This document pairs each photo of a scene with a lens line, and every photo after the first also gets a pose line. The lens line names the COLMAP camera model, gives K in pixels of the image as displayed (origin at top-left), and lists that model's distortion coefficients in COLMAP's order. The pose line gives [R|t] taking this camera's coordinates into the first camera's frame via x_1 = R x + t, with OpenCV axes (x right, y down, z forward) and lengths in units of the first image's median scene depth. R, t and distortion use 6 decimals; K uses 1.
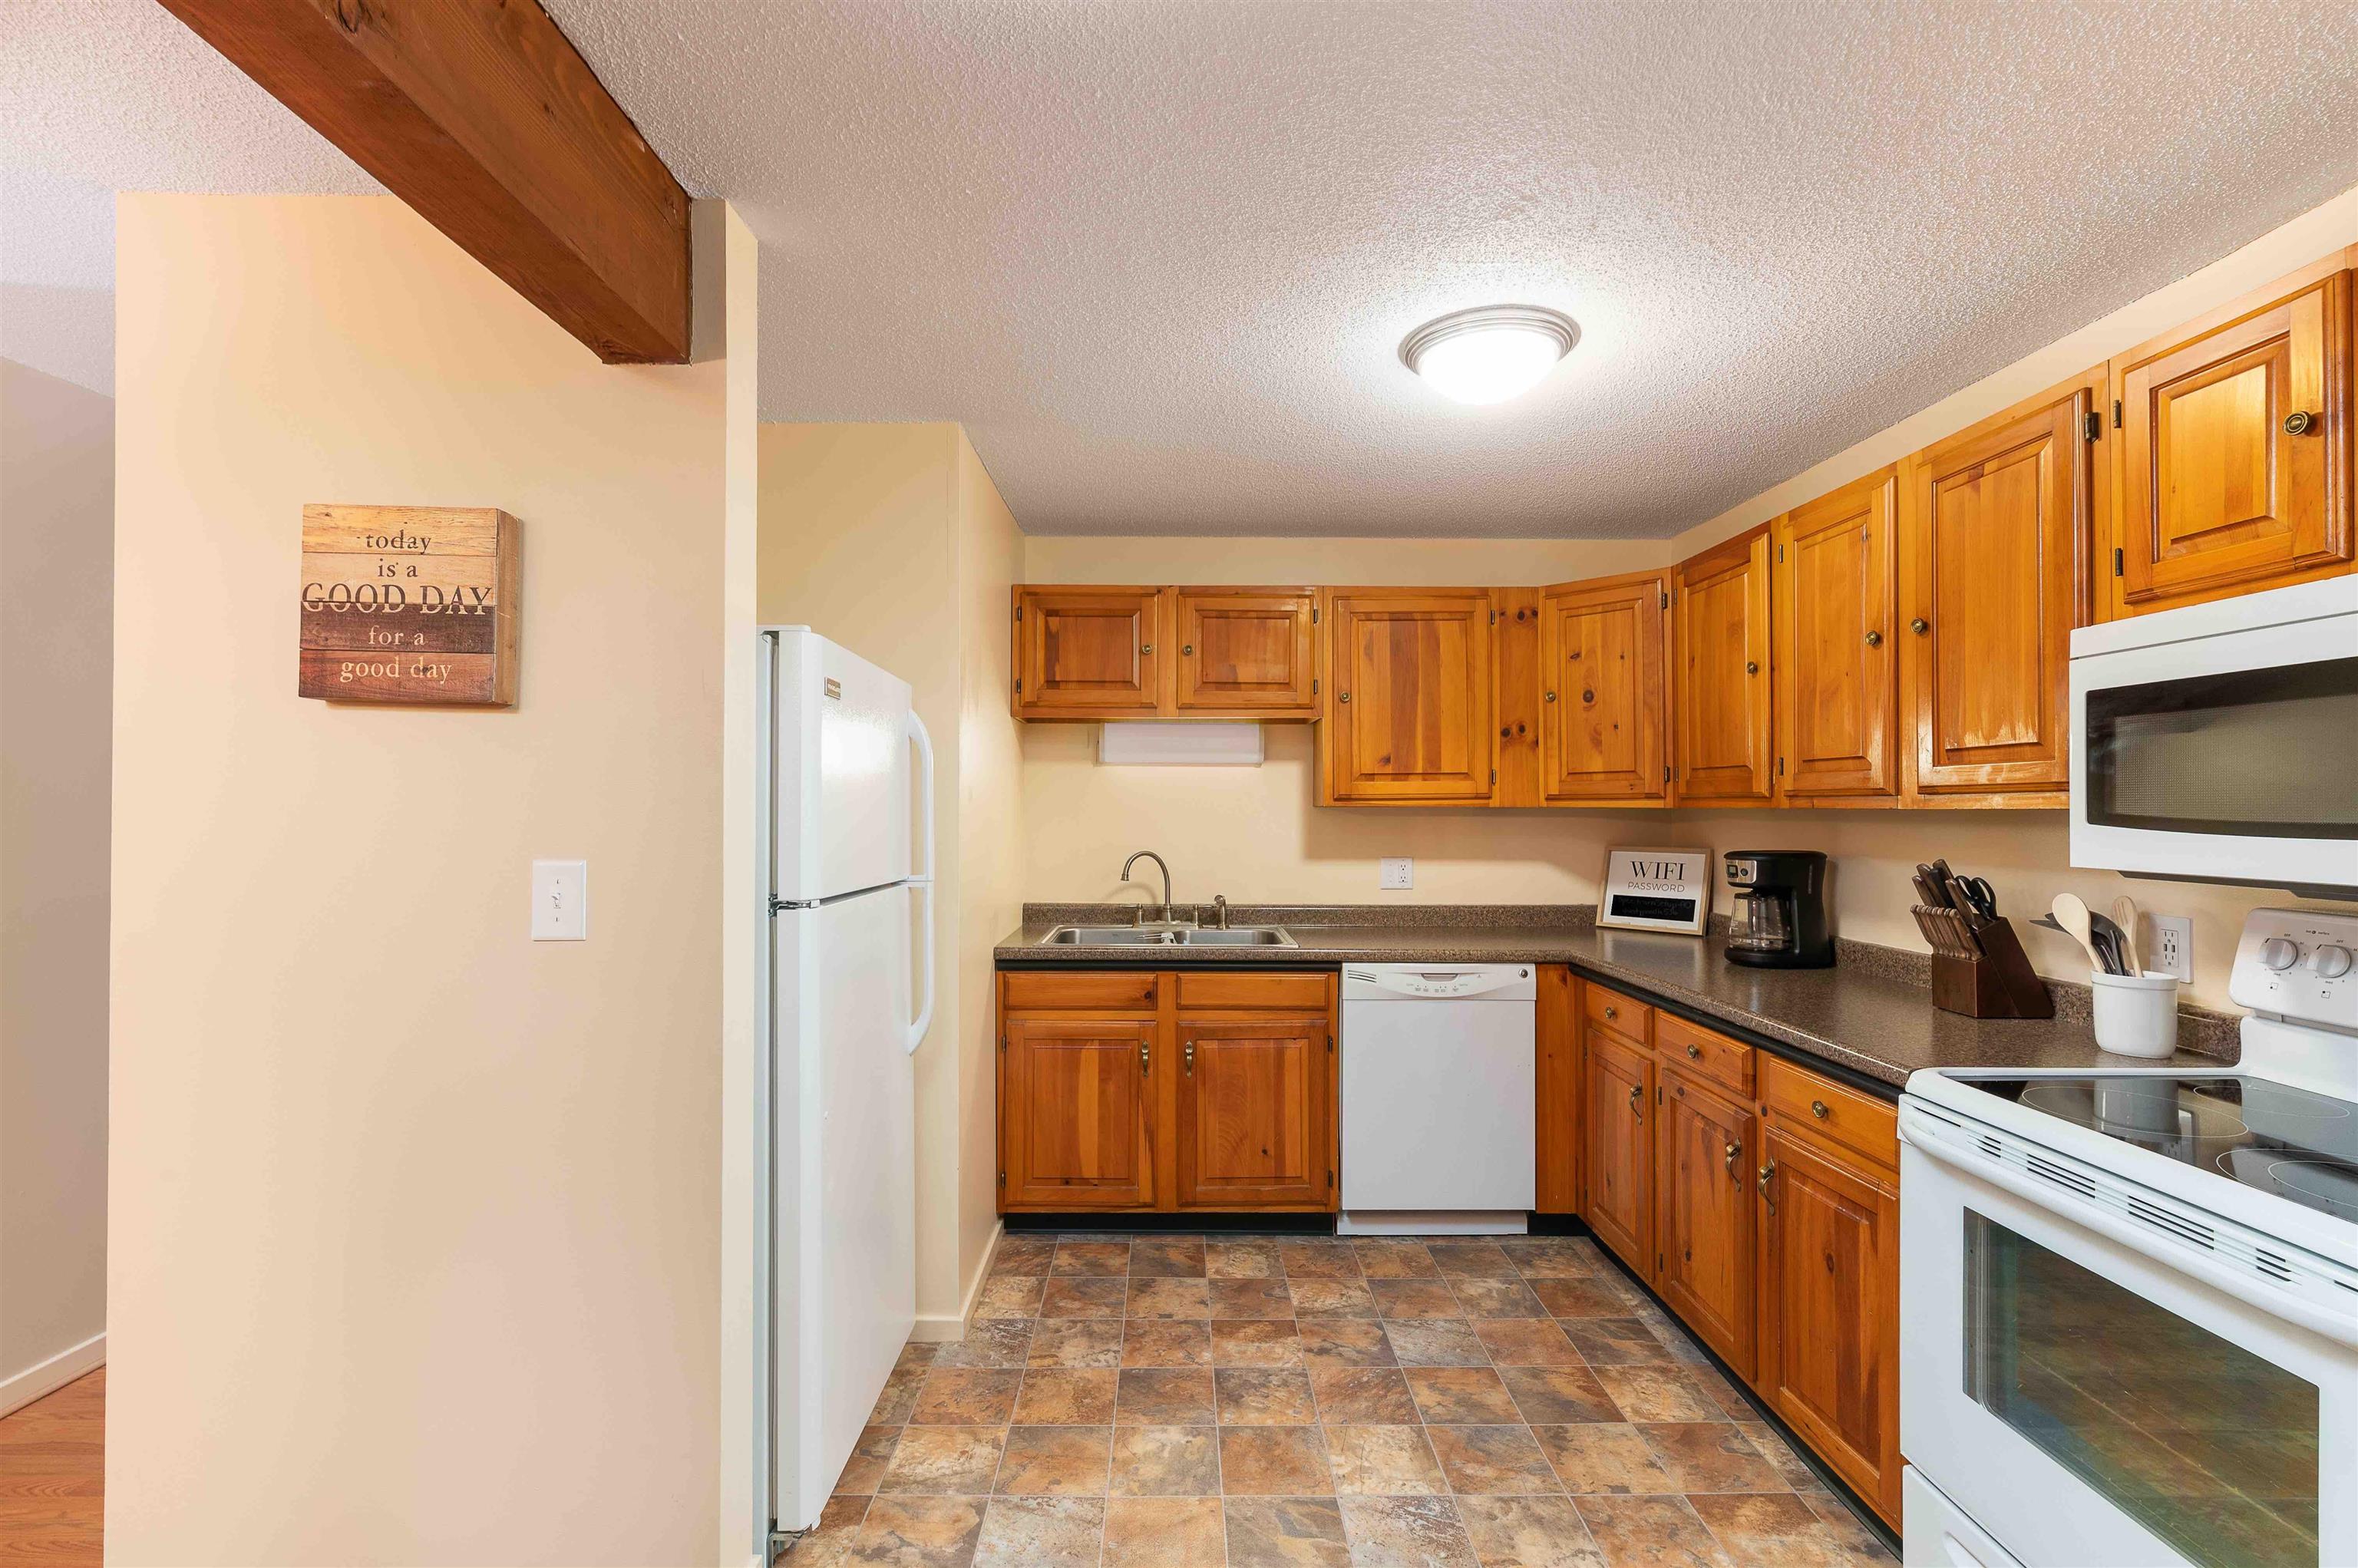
lens RADIAL K [[1020.3, 0, 1178.5], [0, 1020.3, 796.6], [0, 0, 1]] dist [0.001843, -0.000707]
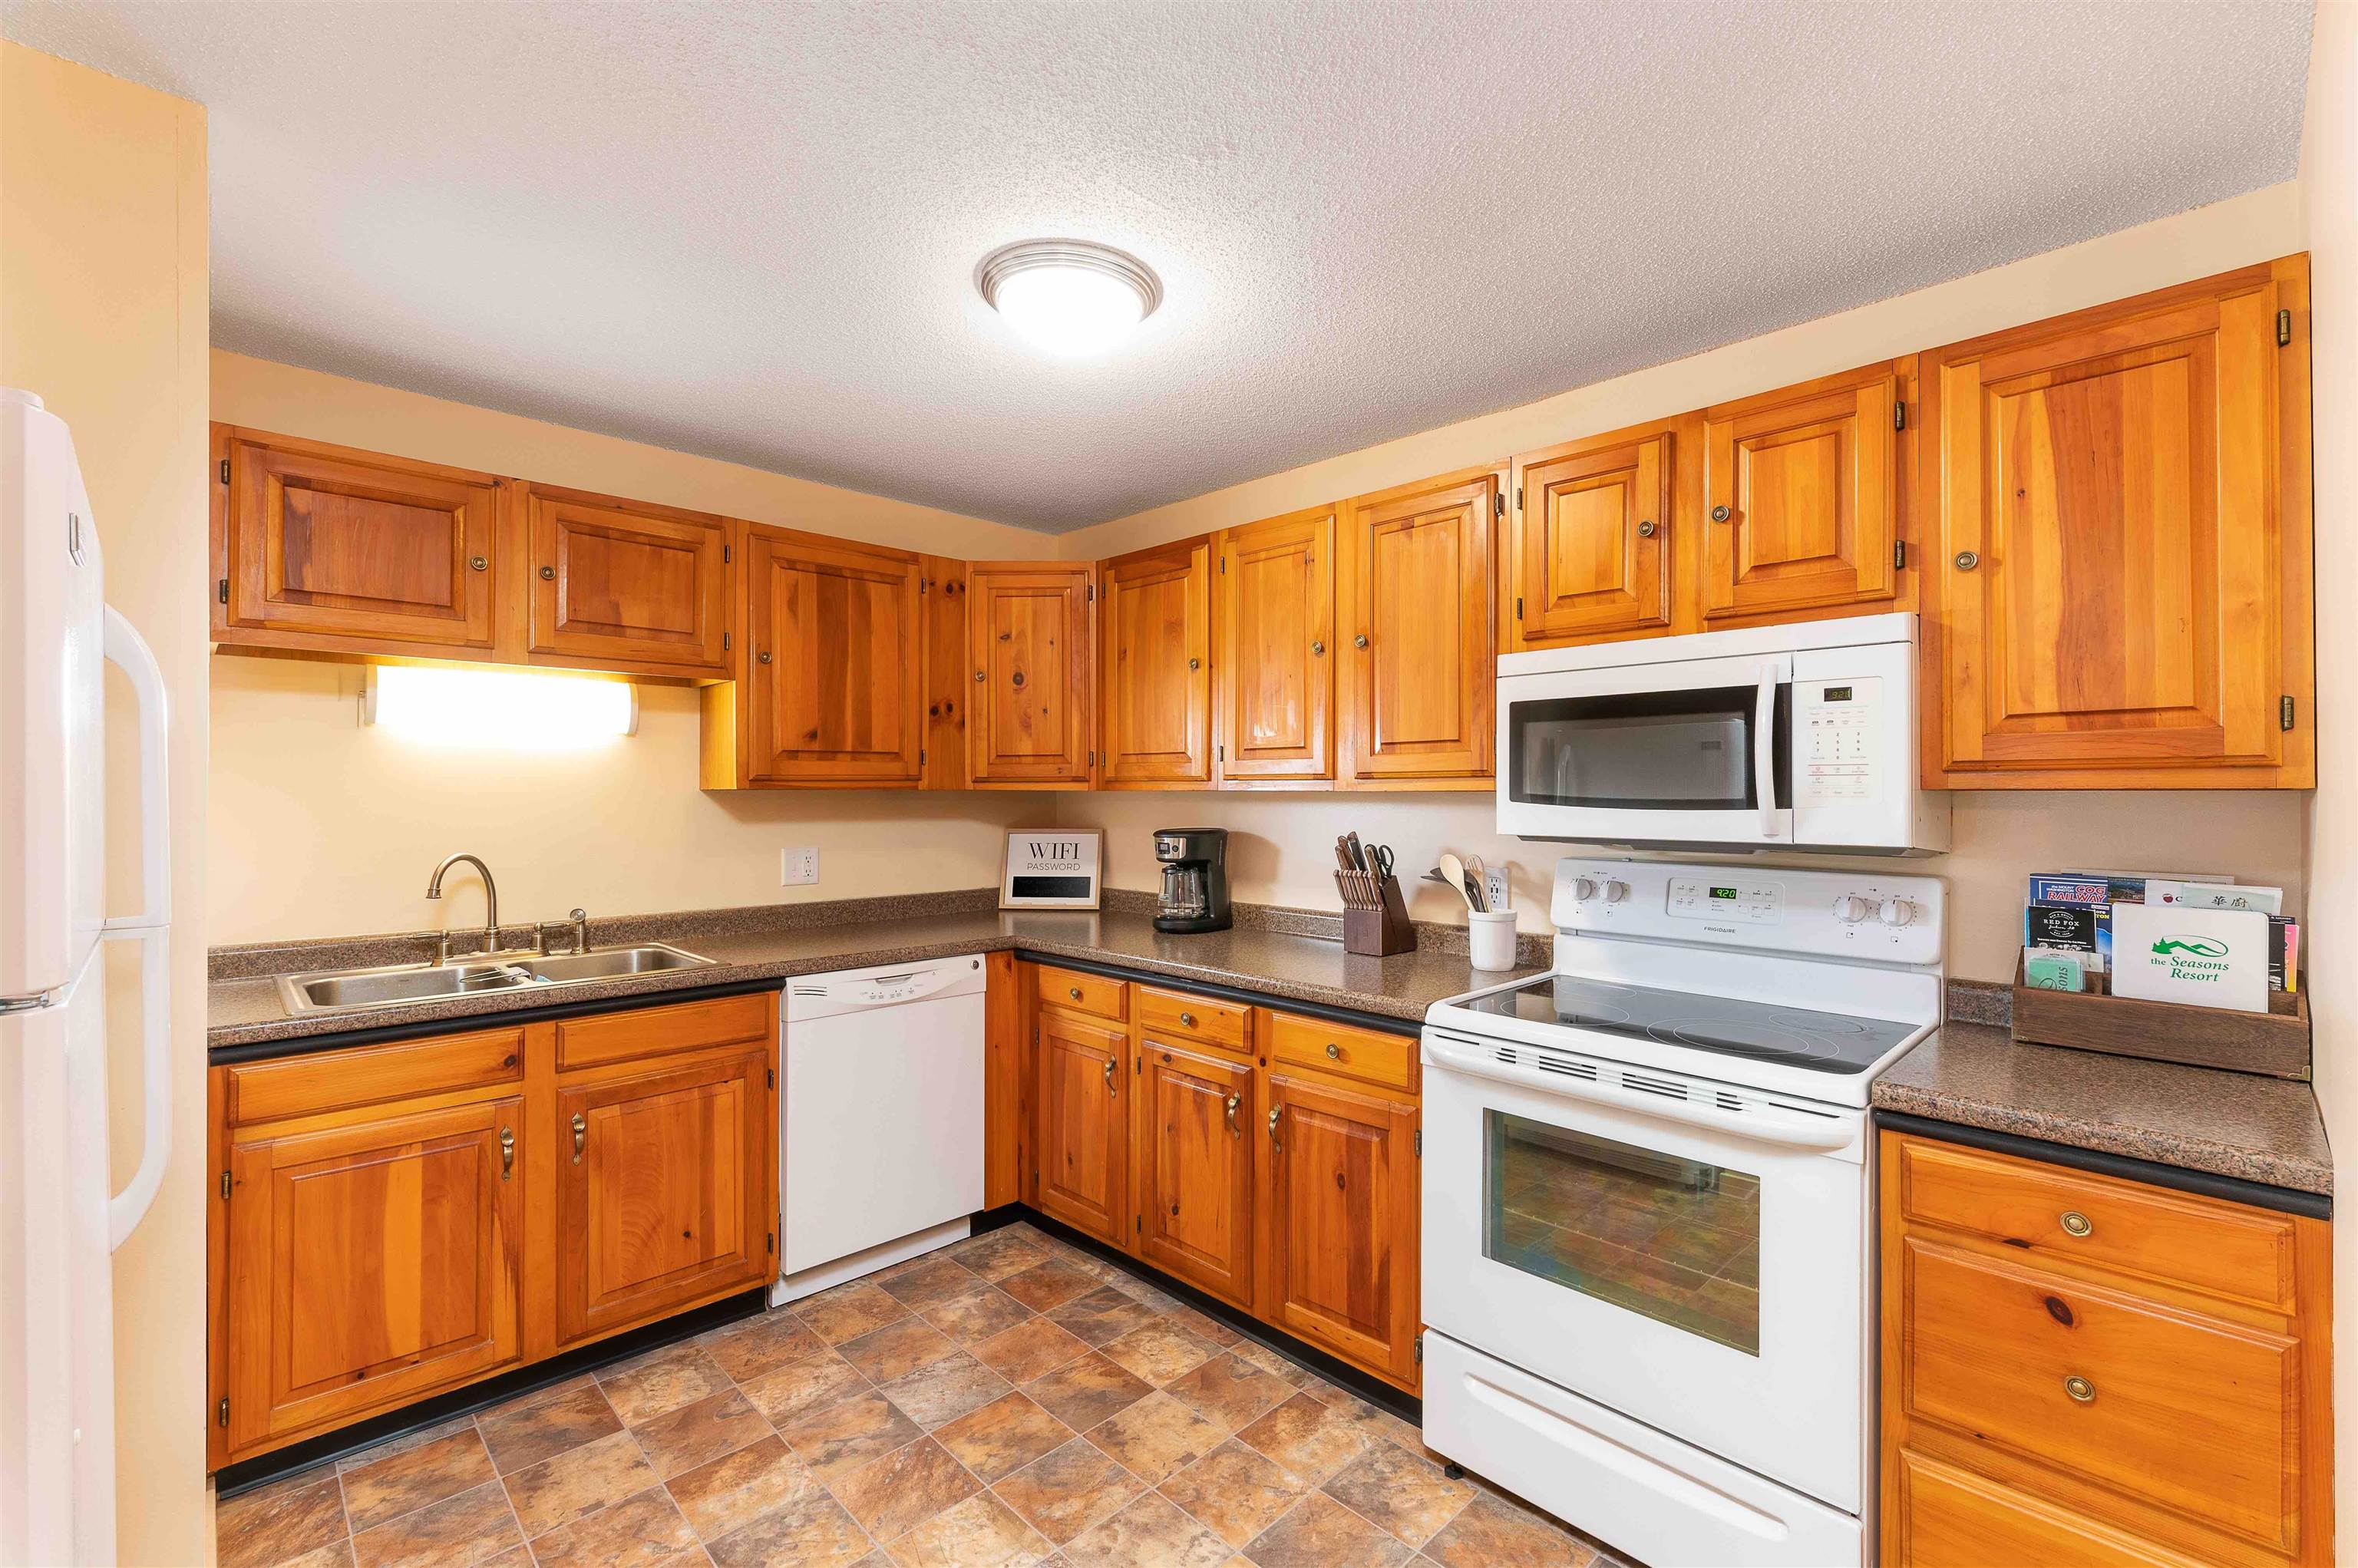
lens RADIAL K [[1020.3, 0, 1175.6], [0, 1020.3, 787.6], [0, 0, 1]] dist [0.001843, -0.000707]
pose [[0.718237, 0.001372, 0.695798, -0.220269], [-0.005855, 0.999975, 0.004072, 0.003467], [-0.695774, -0.006998, 0.718226, 0.215927]]
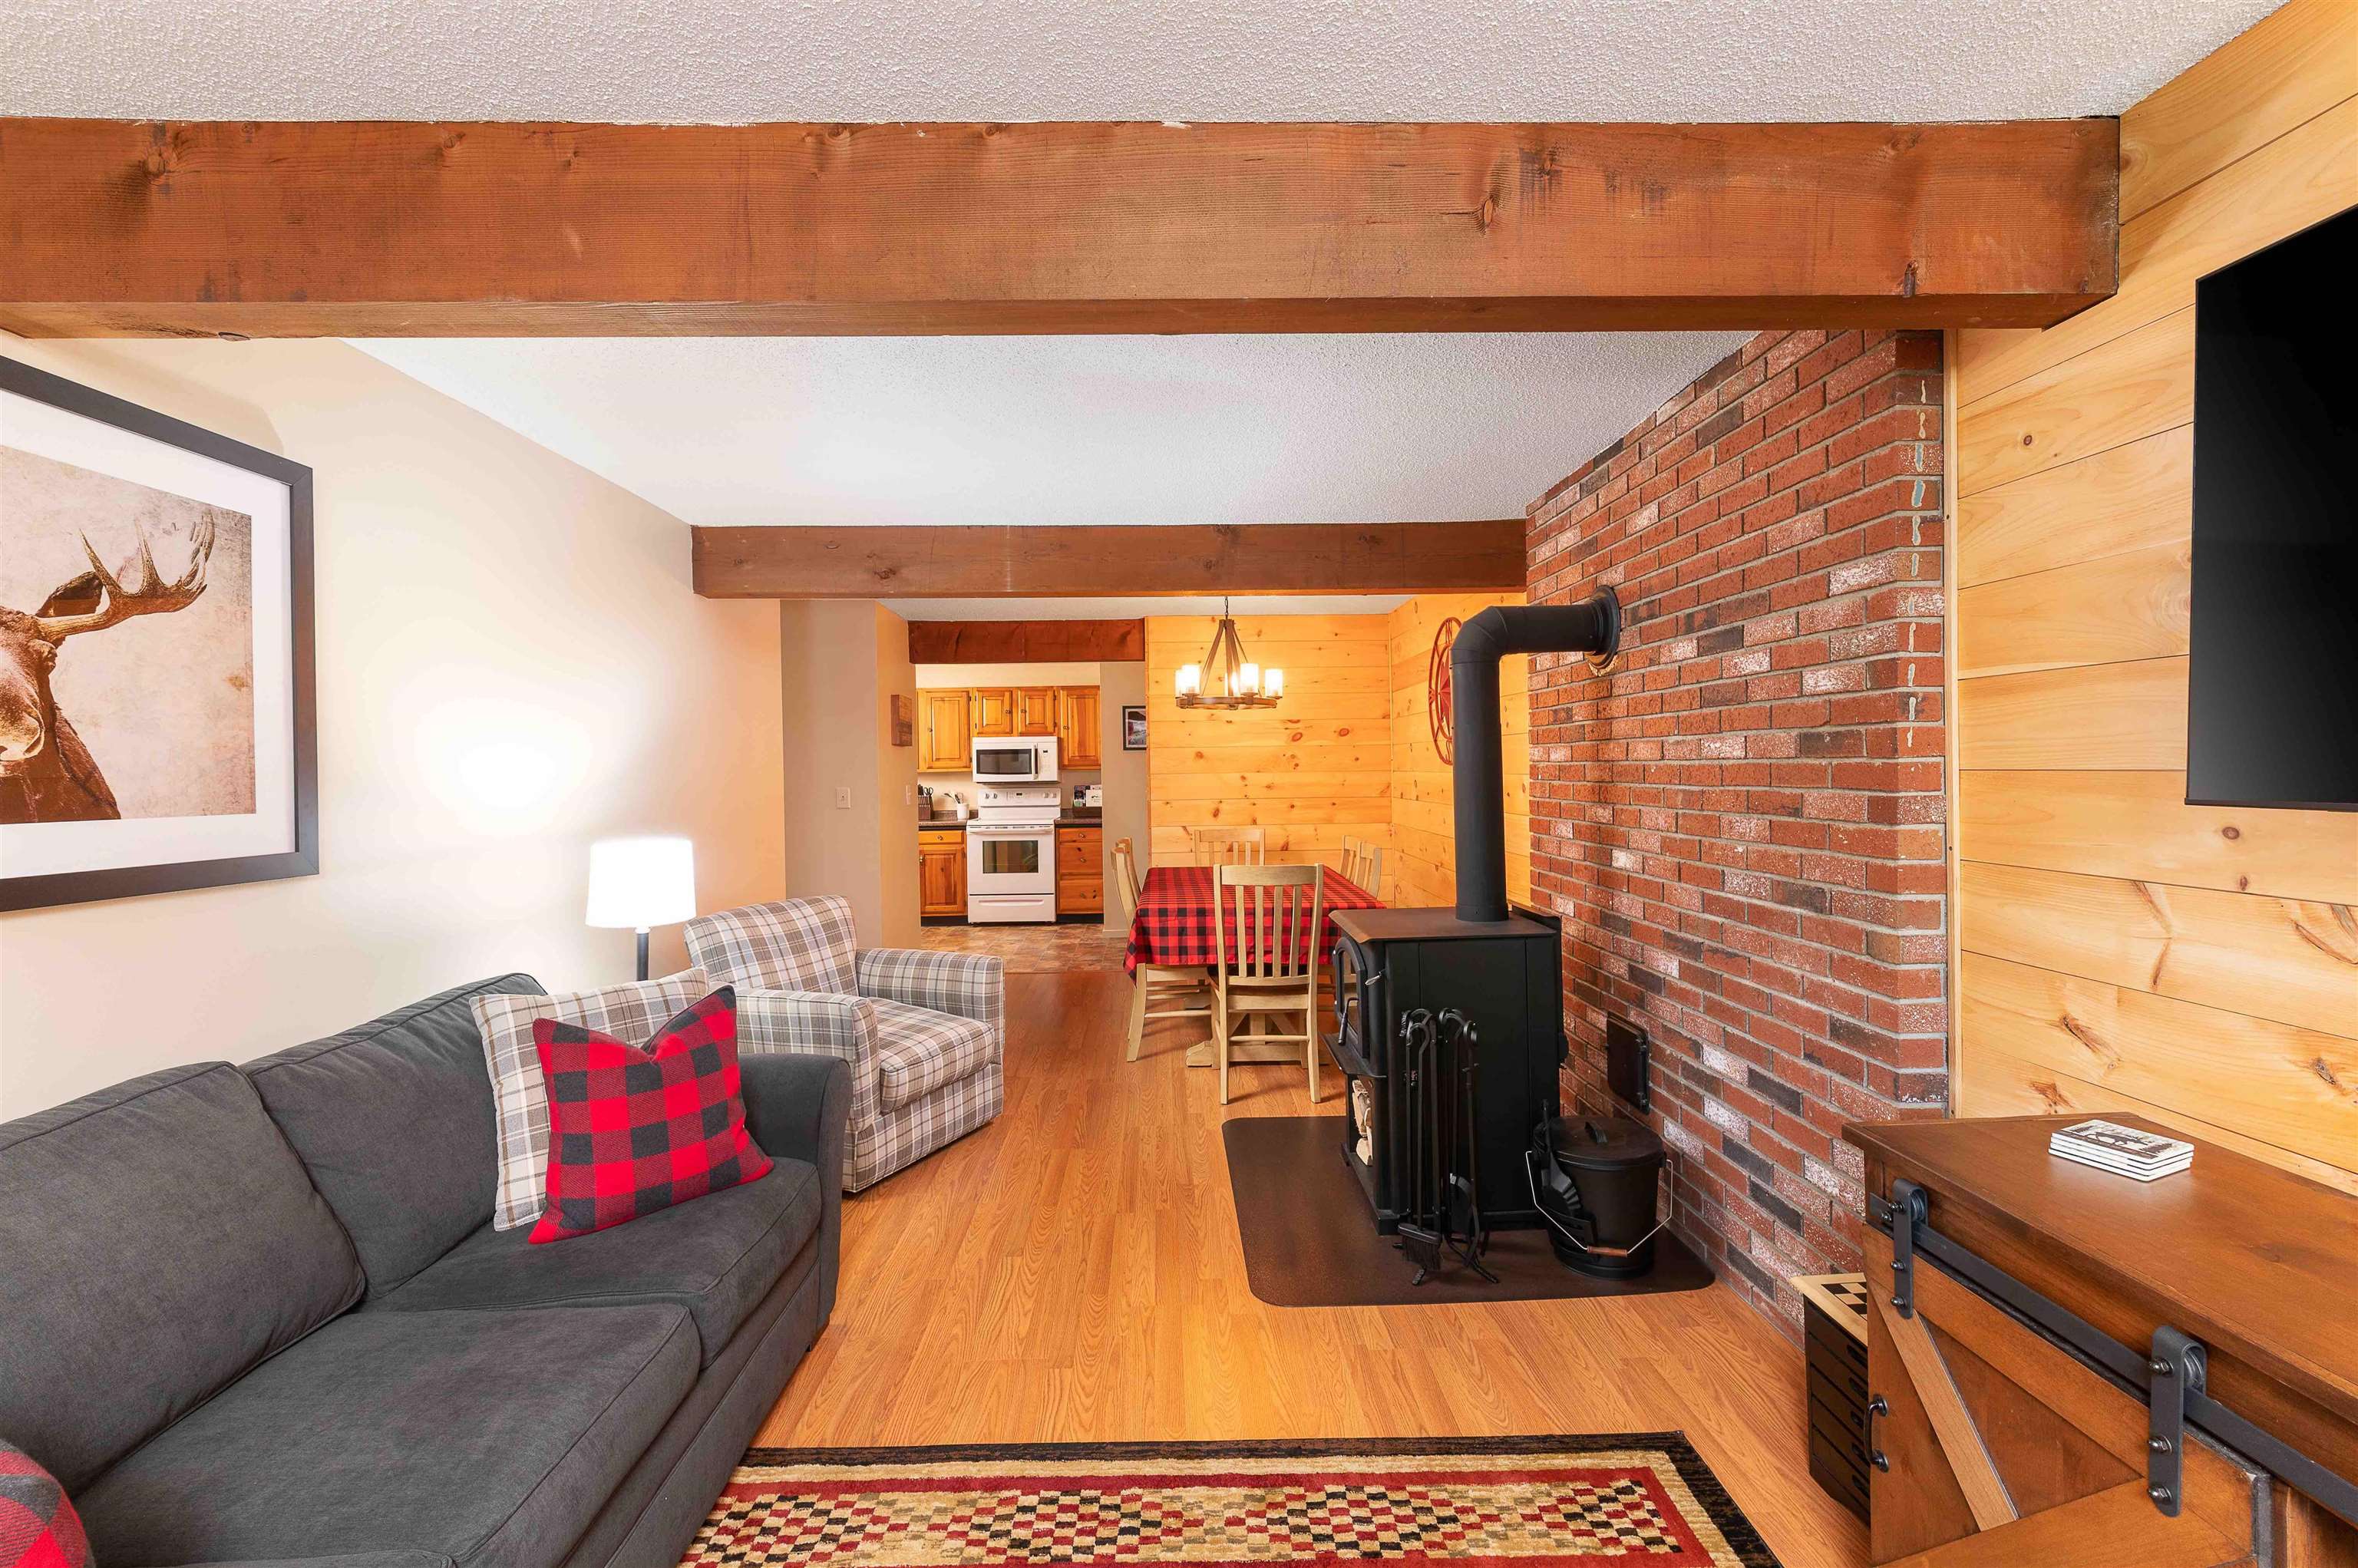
lens RADIAL K [[1020.3, 0, 1178.4], [0, 1020.3, 772.8], [0, 0, 1]] dist [0.001843, -0.000707]
pose [[-0.016116, -0.008363, 0.999835, -2.879219], [0.005245, 0.999951, 0.008448, -0.011538], [-0.999856, 0.005381, -0.016072, 0.003296]]
